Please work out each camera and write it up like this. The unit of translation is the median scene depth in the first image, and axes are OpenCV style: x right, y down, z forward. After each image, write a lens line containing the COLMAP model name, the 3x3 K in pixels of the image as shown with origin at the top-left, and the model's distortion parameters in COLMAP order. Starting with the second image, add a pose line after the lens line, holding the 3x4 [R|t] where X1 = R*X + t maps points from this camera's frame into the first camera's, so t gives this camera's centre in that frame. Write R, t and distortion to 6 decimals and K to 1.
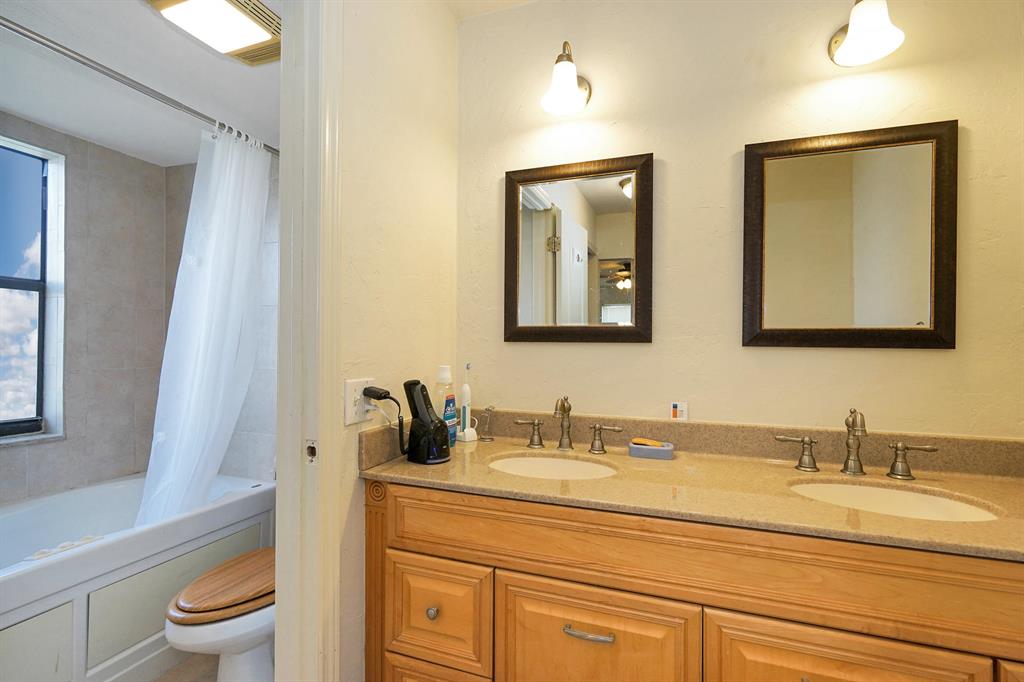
lens RADIAL K [[470.2, 0, 511.4], [0, 470.2, 346.1], [0, 0, 1]] dist [-0.003235, 0.001132]
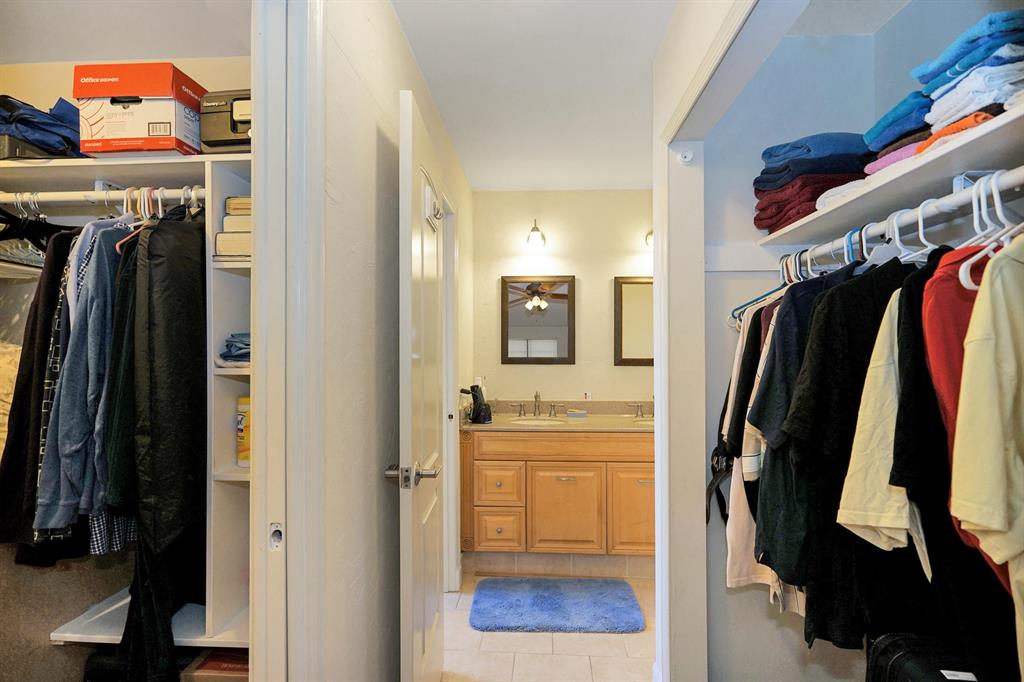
lens RADIAL K [[470.2, 0, 511.4], [0, 470.2, 346.1], [0, 0, 1]] dist [-0.003235, 0.001132]
pose [[0.960061, -0.007310, 0.279696, -0.621897], [0.009361, 0.999938, -0.005996, -0.087453], [-0.279635, 0.008374, 0.960070, -1.047417]]
